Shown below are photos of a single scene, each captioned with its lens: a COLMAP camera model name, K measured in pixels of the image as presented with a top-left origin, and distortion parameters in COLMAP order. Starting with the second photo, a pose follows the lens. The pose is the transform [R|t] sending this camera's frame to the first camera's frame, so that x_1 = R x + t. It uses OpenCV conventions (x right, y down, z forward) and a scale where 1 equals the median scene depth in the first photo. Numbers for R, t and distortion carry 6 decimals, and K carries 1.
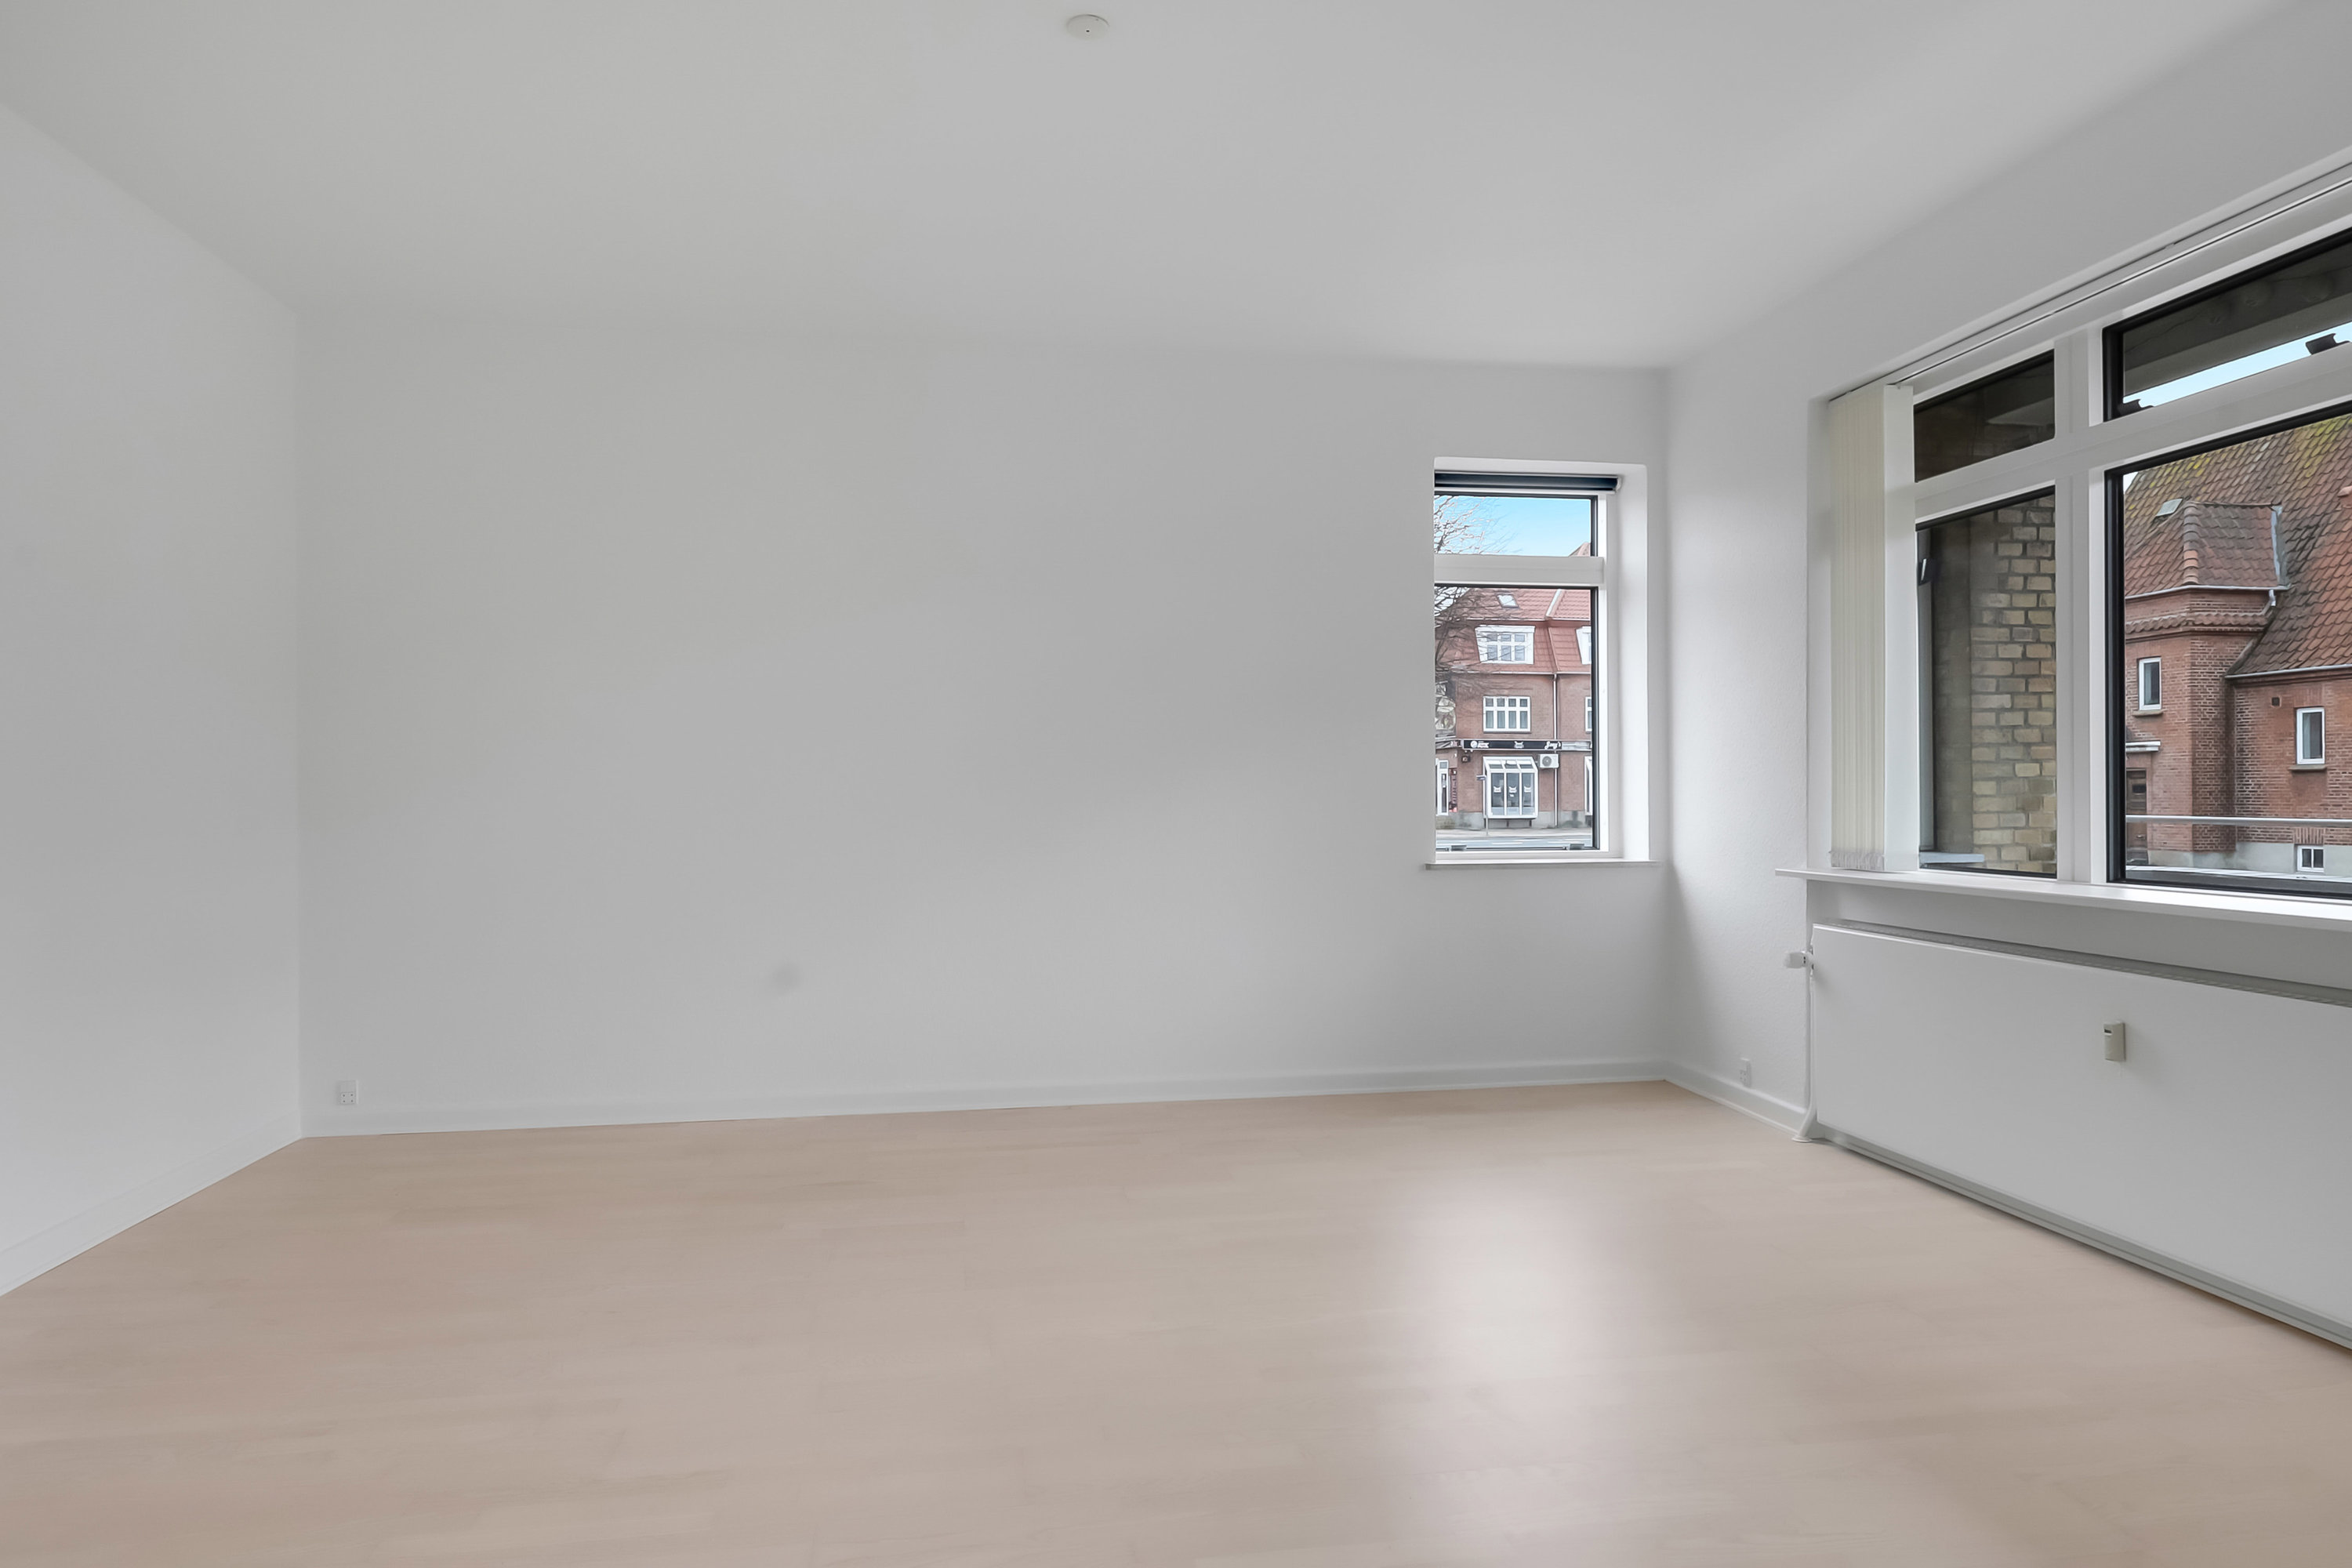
lens RADIAL K [[1362.0, 0, 1152.7], [0, 1362.0, 790.9], [0, 0, 1]] dist [-0.001711, -0.000172]
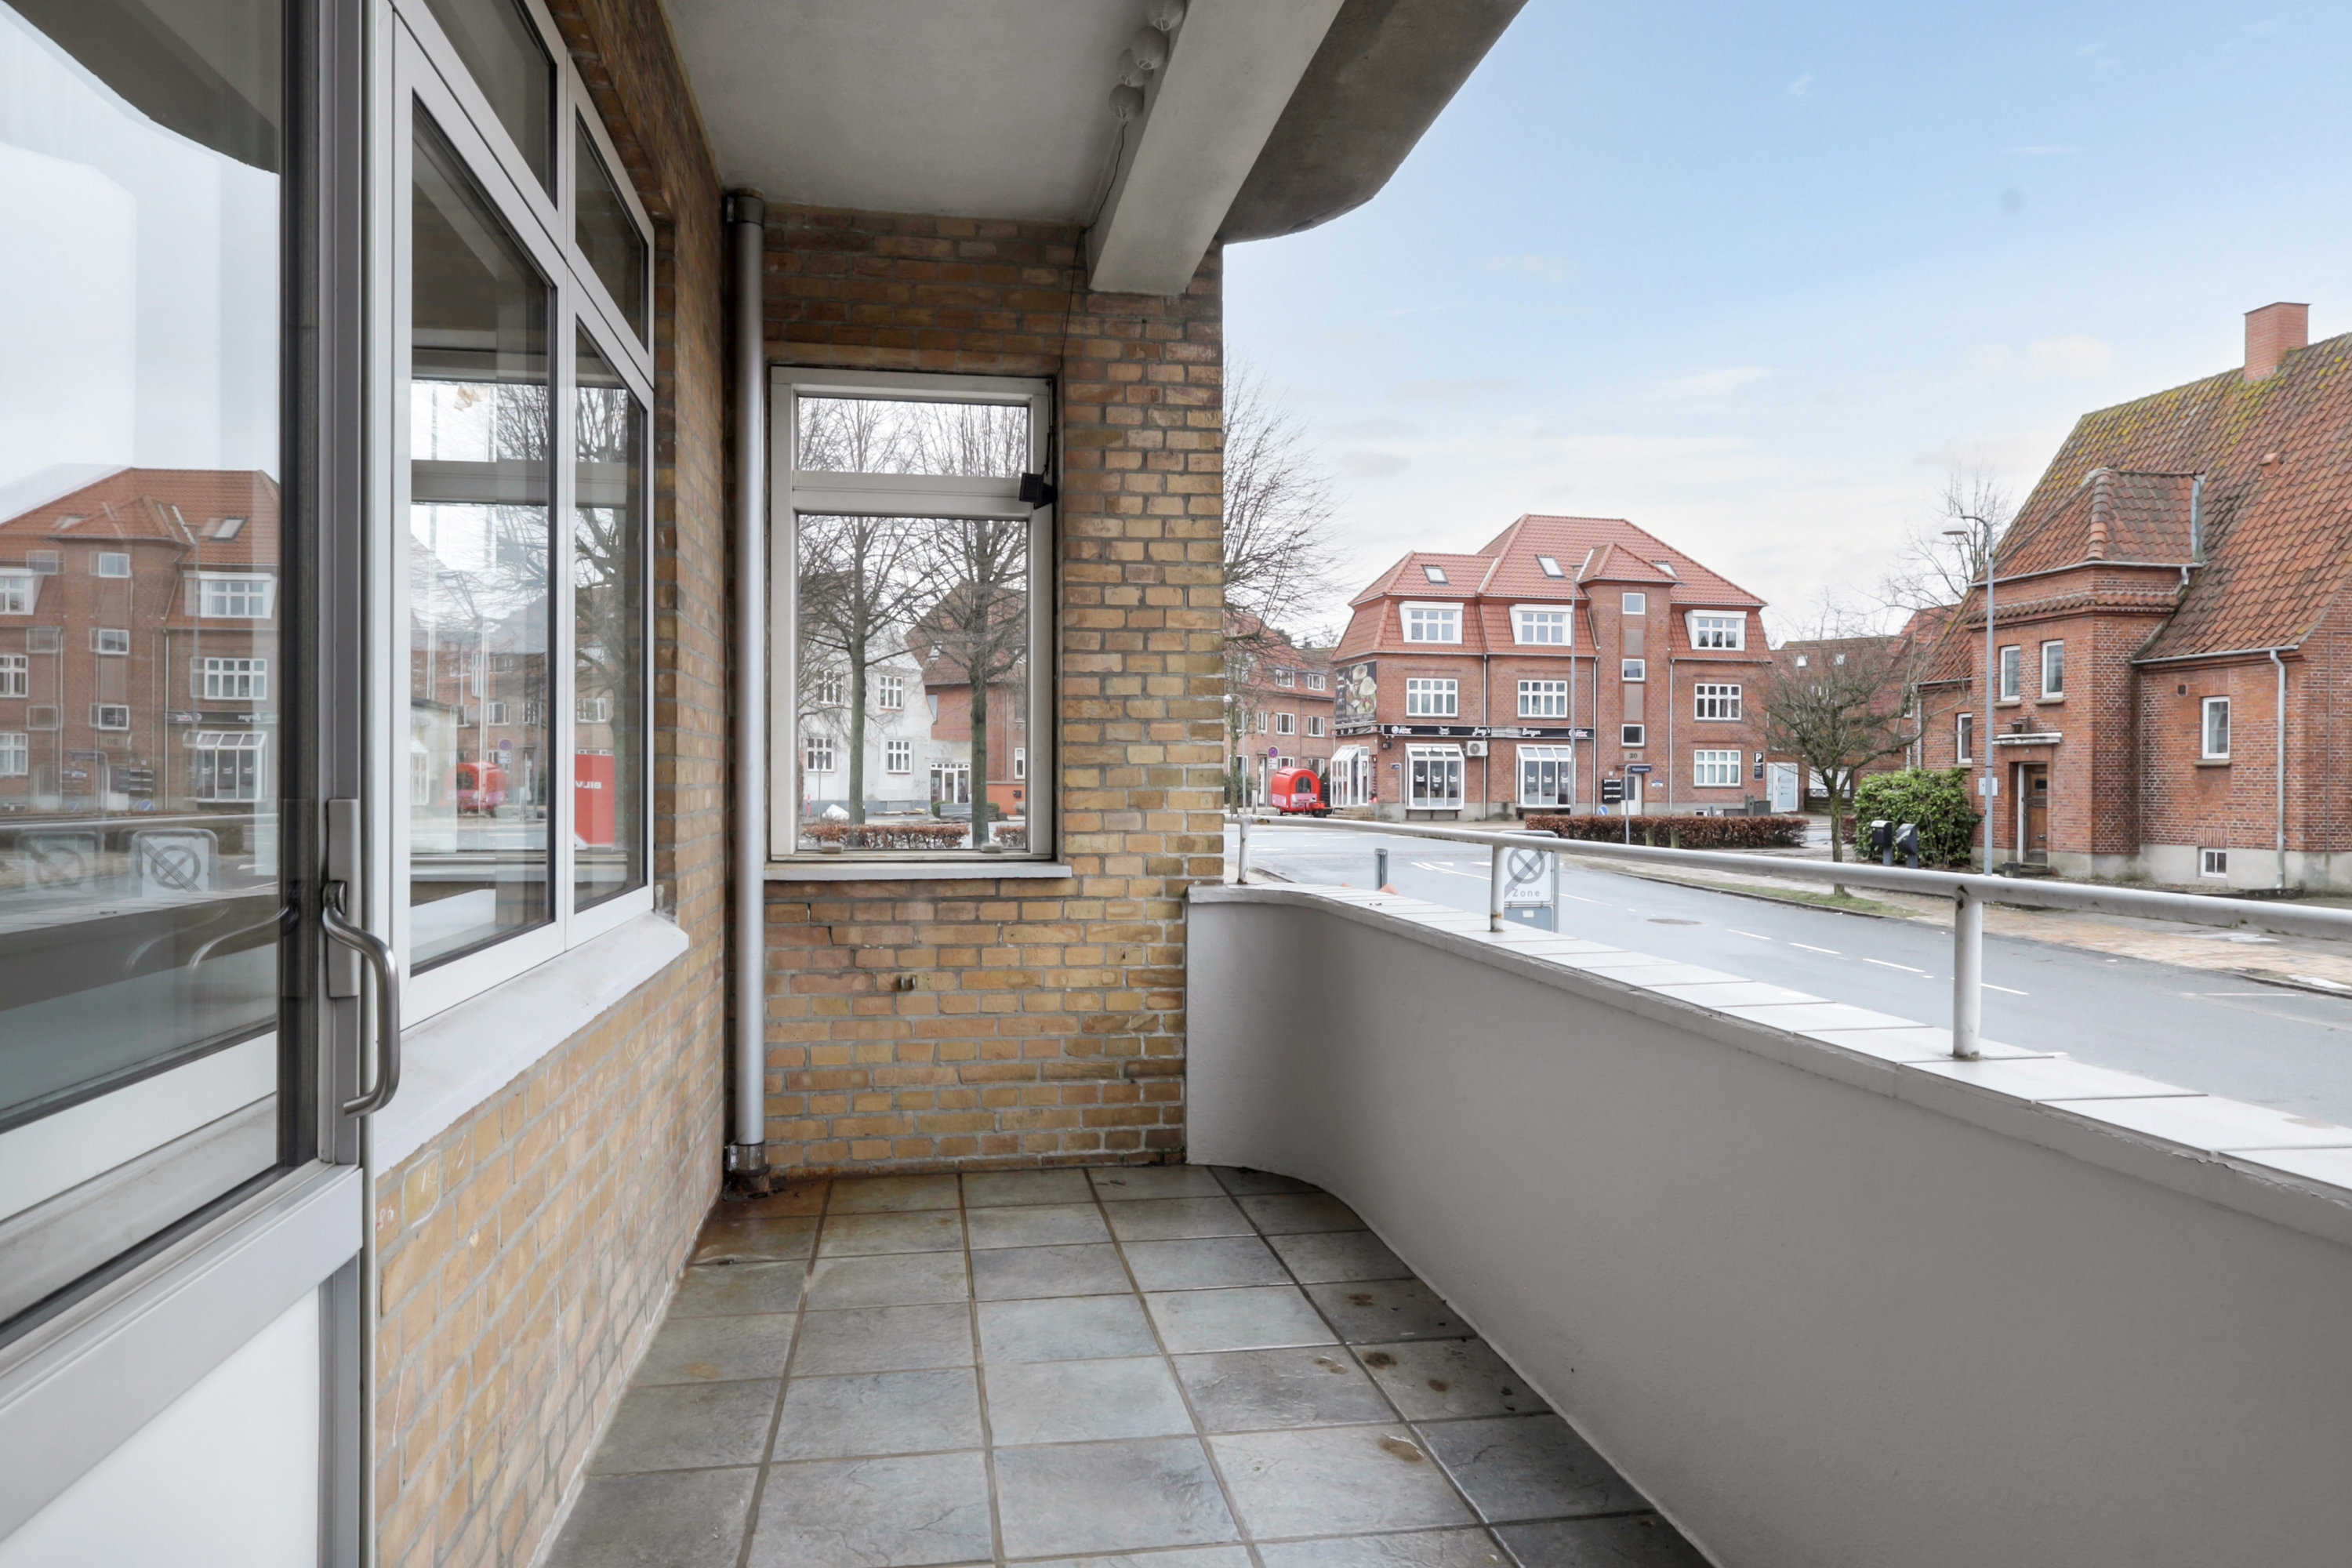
lens RADIAL K [[1436.0, 0, 1152.3], [0, 1436.0, 793.5], [0, 0, 1]] dist [0.000816, -0.000234]
pose [[0.999941, 0.009677, 0.004917, 0.130292], [-0.009733, 0.999887, 0.011429, -0.000621], [-0.004805, -0.011477, 0.999923, 0.041978]]
